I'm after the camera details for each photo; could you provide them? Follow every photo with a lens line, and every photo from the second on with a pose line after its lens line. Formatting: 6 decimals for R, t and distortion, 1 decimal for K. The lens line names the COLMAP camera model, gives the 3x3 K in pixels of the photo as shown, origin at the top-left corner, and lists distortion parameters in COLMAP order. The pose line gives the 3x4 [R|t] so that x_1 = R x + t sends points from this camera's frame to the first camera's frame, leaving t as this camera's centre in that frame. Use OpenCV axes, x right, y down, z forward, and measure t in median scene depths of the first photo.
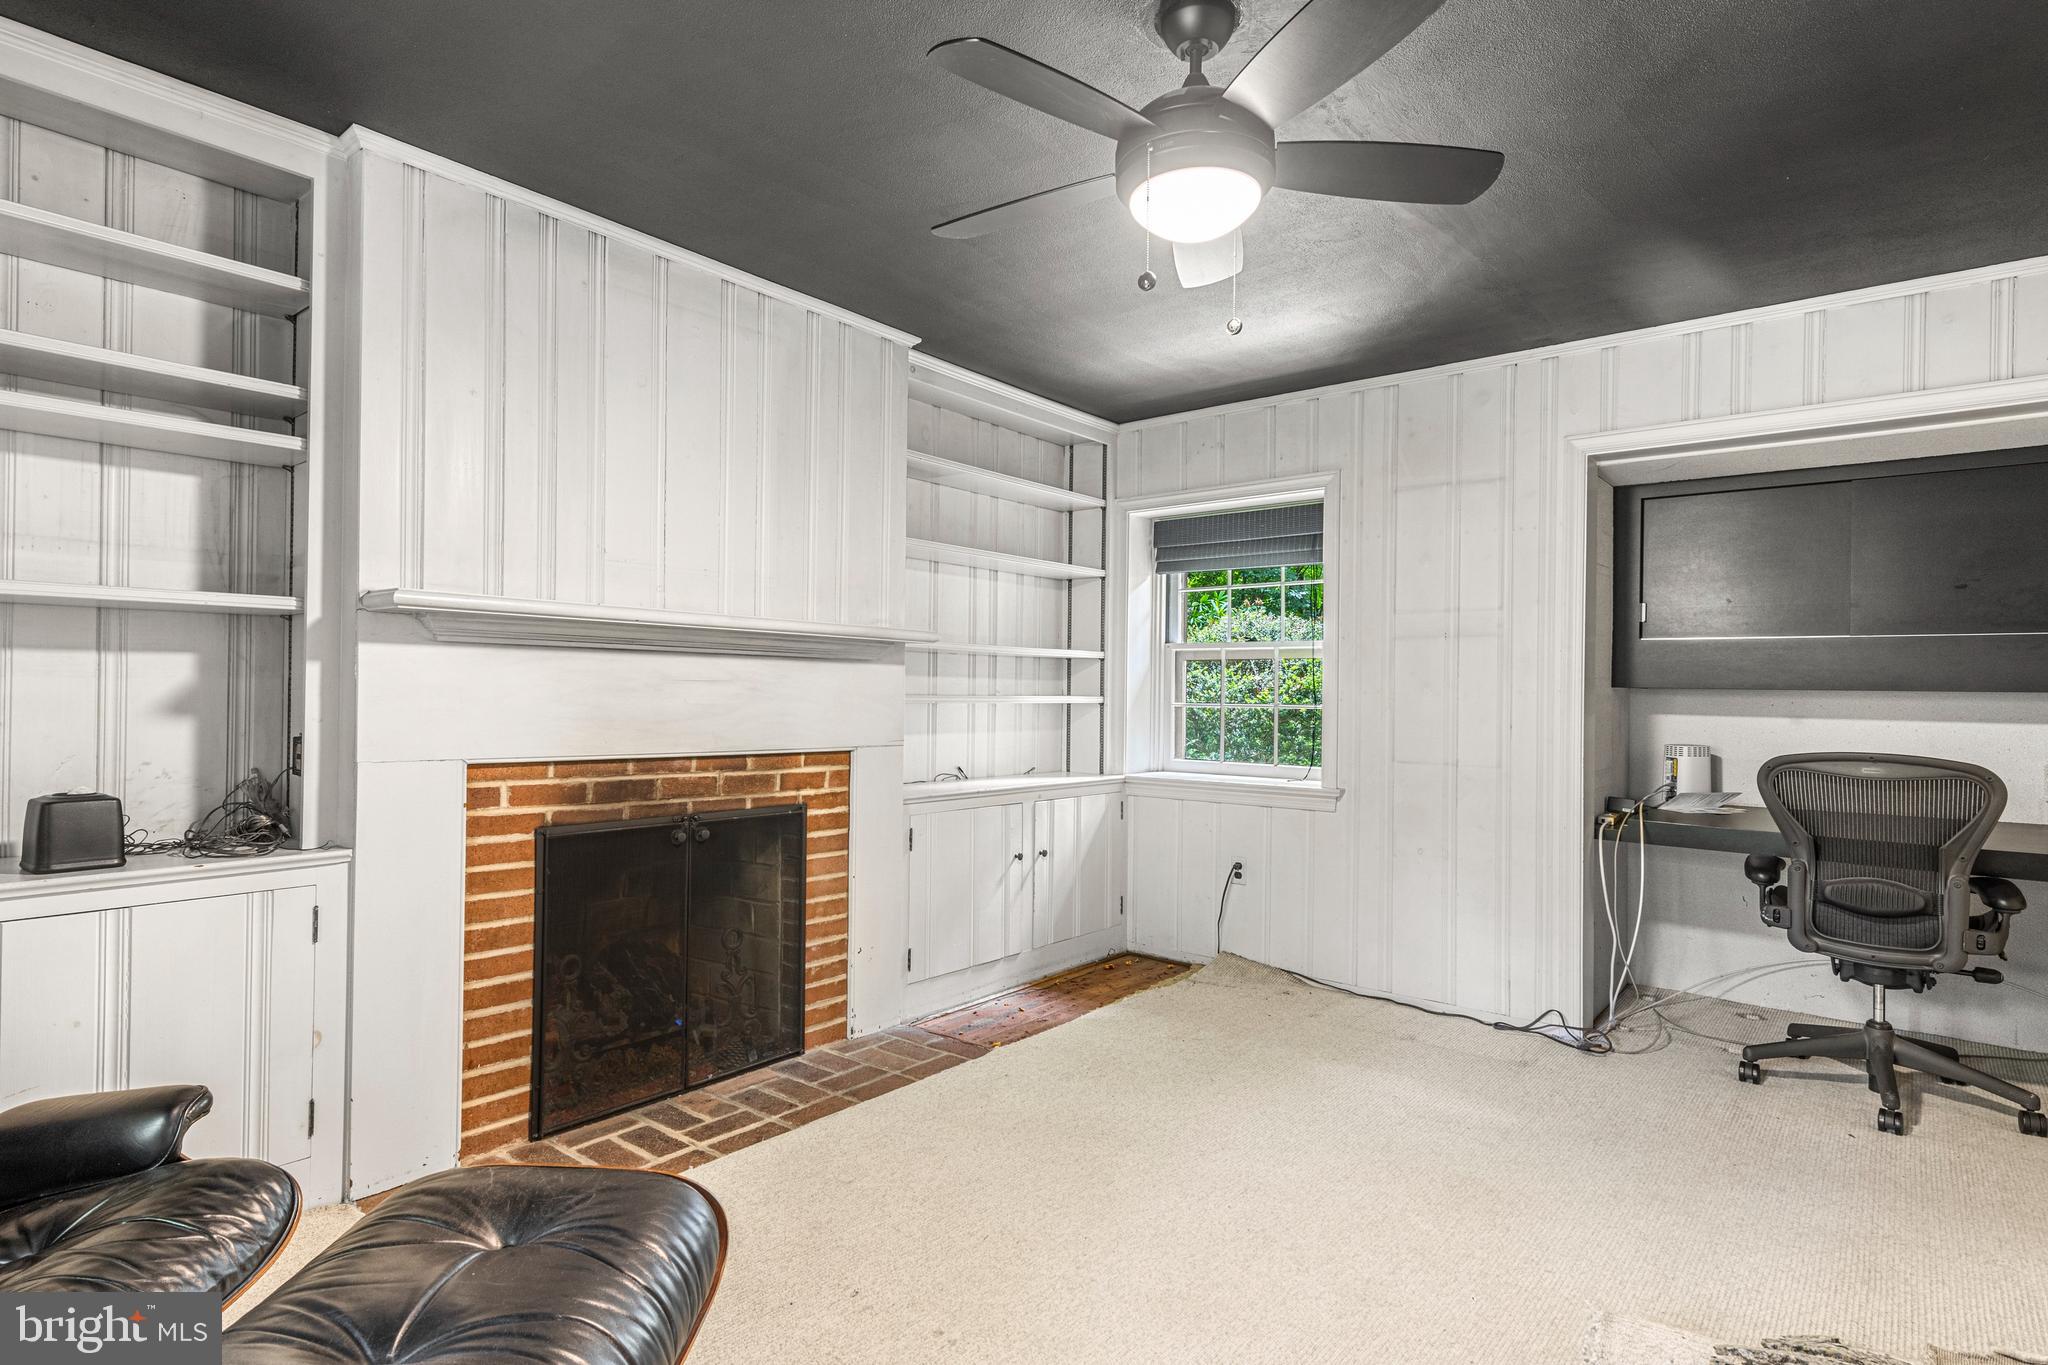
lens RADIAL K [[1047.0, 0, 1026.2], [0, 1047.0, 688.1], [0, 0, 1]] dist [0.012633, -0.003312]
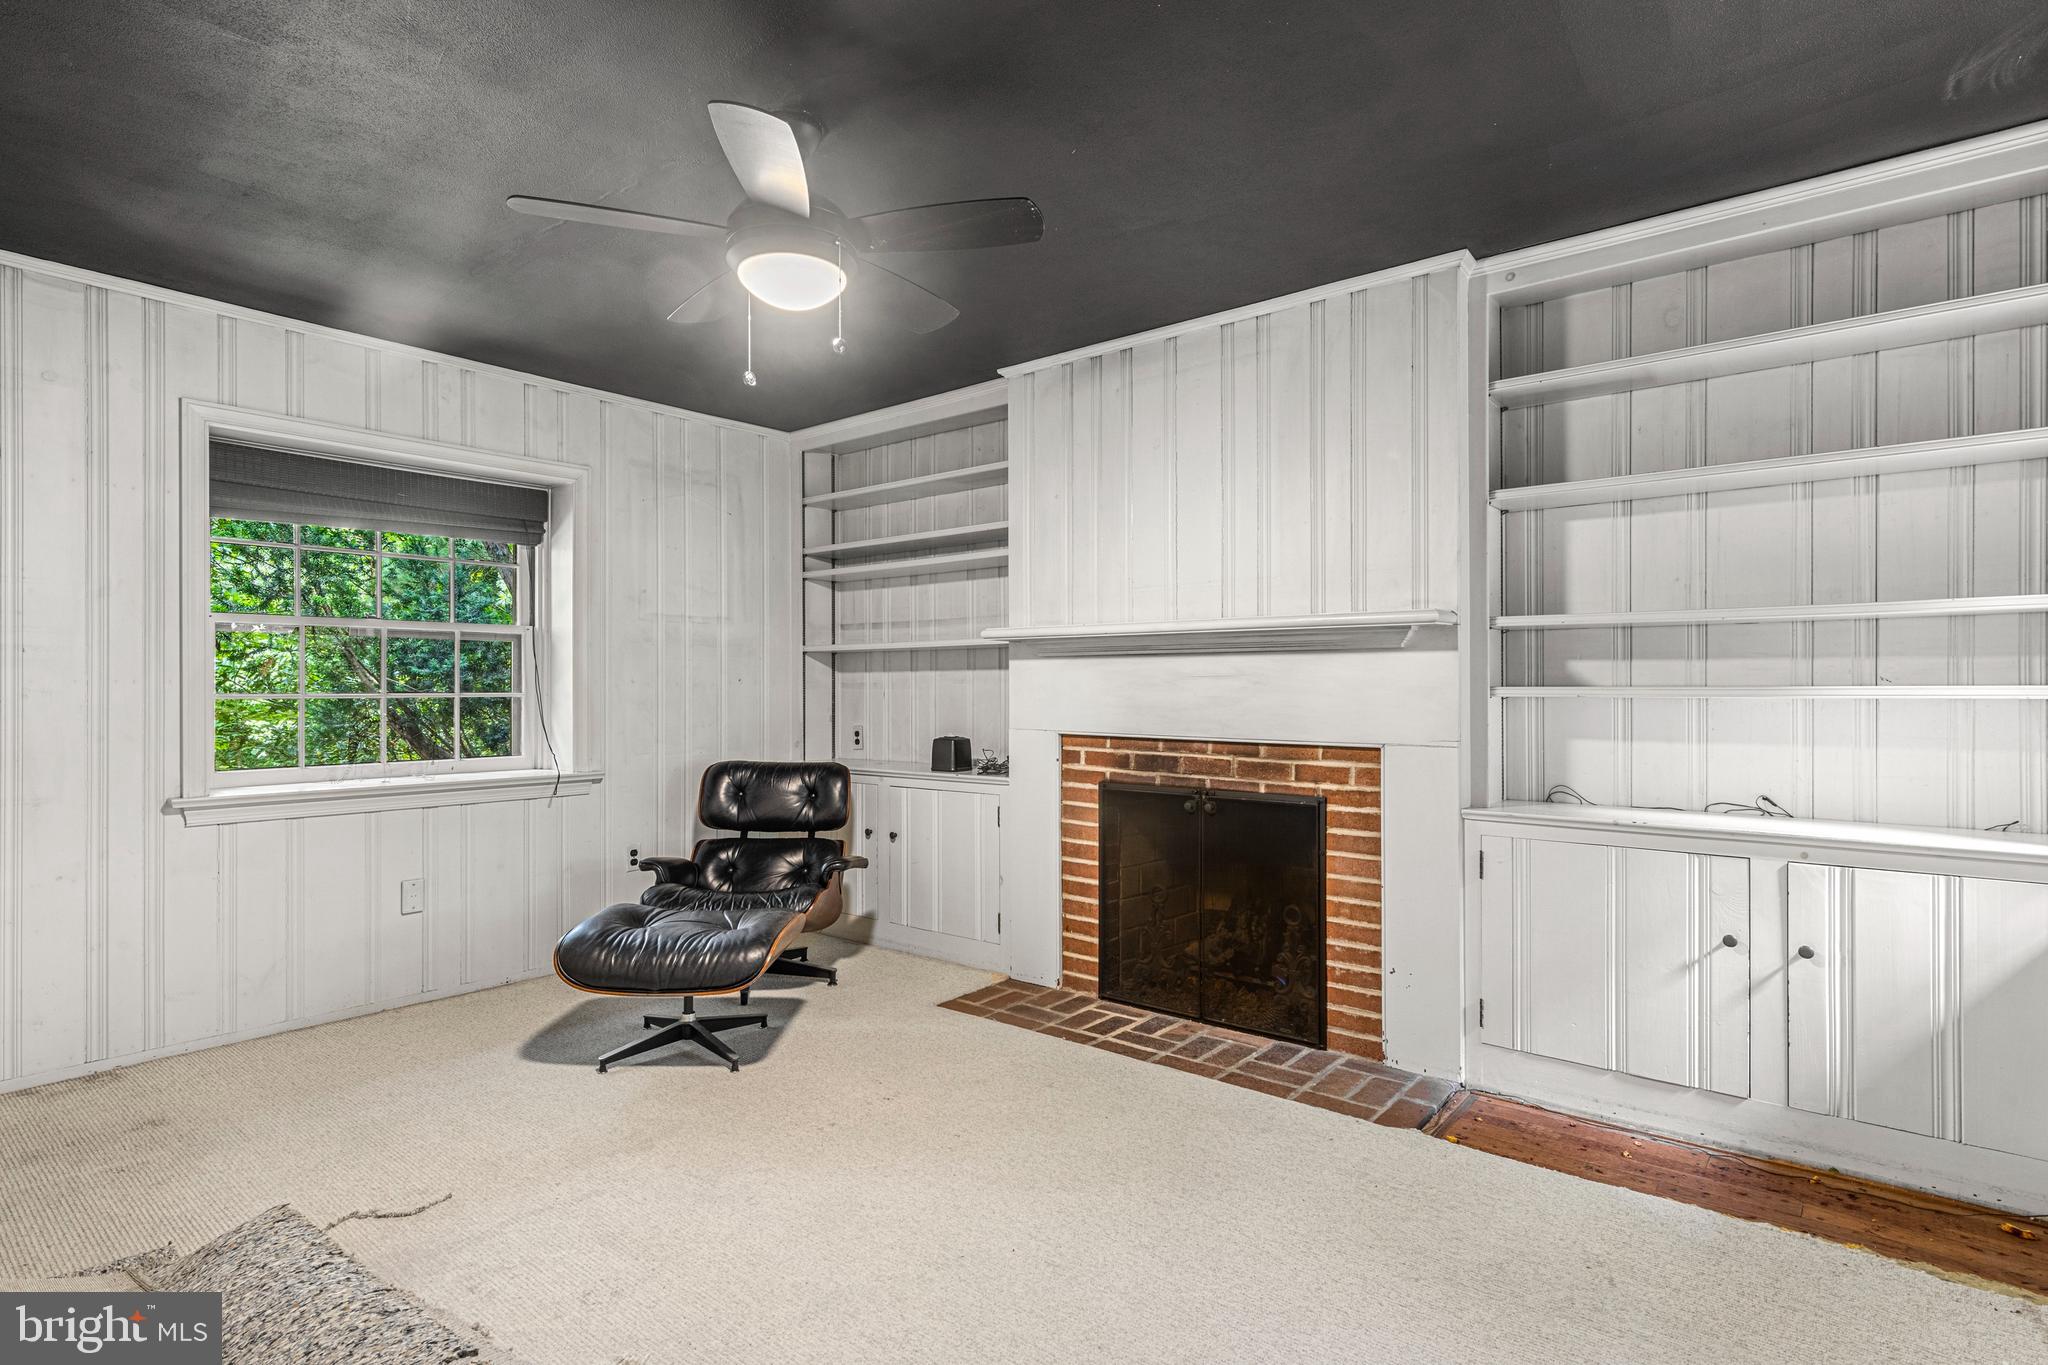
lens RADIAL K [[1047.0, 0, 1026.9], [0, 1047.0, 687.2], [0, 0, 1]] dist [0.012633, -0.003312]
pose [[0.005581, -0.010160, -0.999933, 0.857699], [0.008347, 0.999914, -0.010113, 0.015115], [0.999950, -0.008290, 0.005665, 0.788038]]
